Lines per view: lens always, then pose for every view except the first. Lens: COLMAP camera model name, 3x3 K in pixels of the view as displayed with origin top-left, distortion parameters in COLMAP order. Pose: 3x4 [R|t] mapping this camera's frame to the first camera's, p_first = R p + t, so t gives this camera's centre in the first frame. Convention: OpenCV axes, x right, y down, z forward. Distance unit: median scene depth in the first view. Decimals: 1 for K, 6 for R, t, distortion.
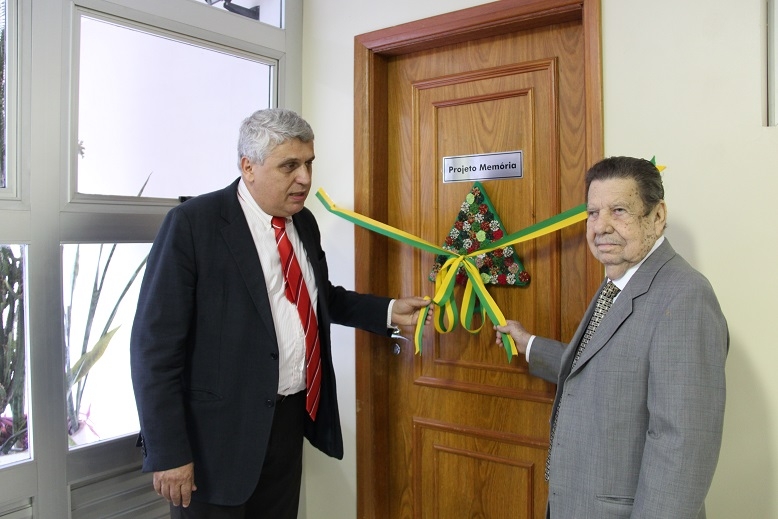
lens RADIAL K [[660.4, 0, 389.0], [0, 660.4, 259.5], [0, 0, 1]] dist [-0.129183, 0.004331]
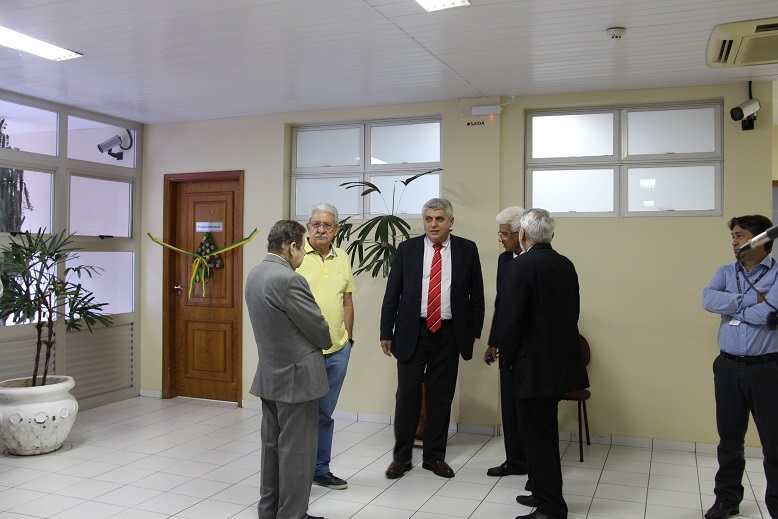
lens RADIAL K [[711.2, 0, 368.6], [0, 711.2, 262.2], [0, 0, 1]] dist [-0.069409, 0.006333]
pose [[0.971448, 0.012857, 0.236905, 0.086386], [-0.006180, 0.999563, -0.028908, 0.098738], [-0.237173, 0.026618, 0.971103, -2.149719]]
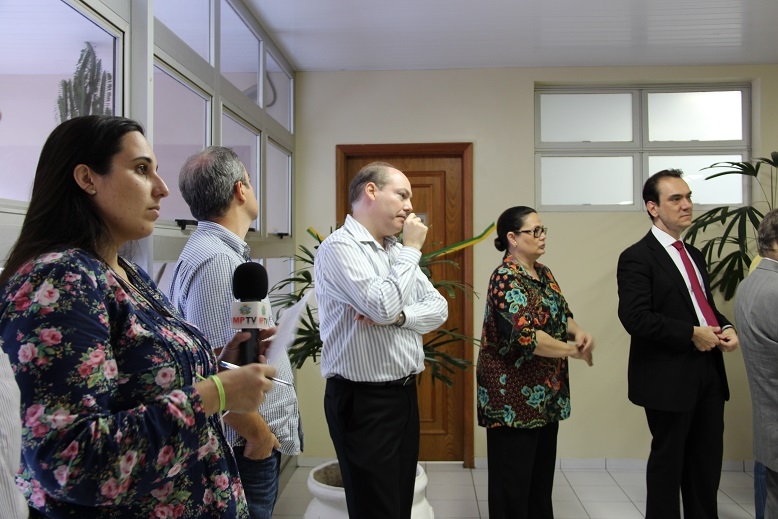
lens RADIAL K [[806.6, 0, 389.0], [0, 806.6, 259.5], [0, 0, 1]] dist [-0.062758, 0.328290]
pose [[0.835650, -0.000096, 0.549263, -1.276868], [0.018276, 0.999451, -0.027631, 0.049360], [-0.548959, 0.033128, 0.835193, -1.057991]]
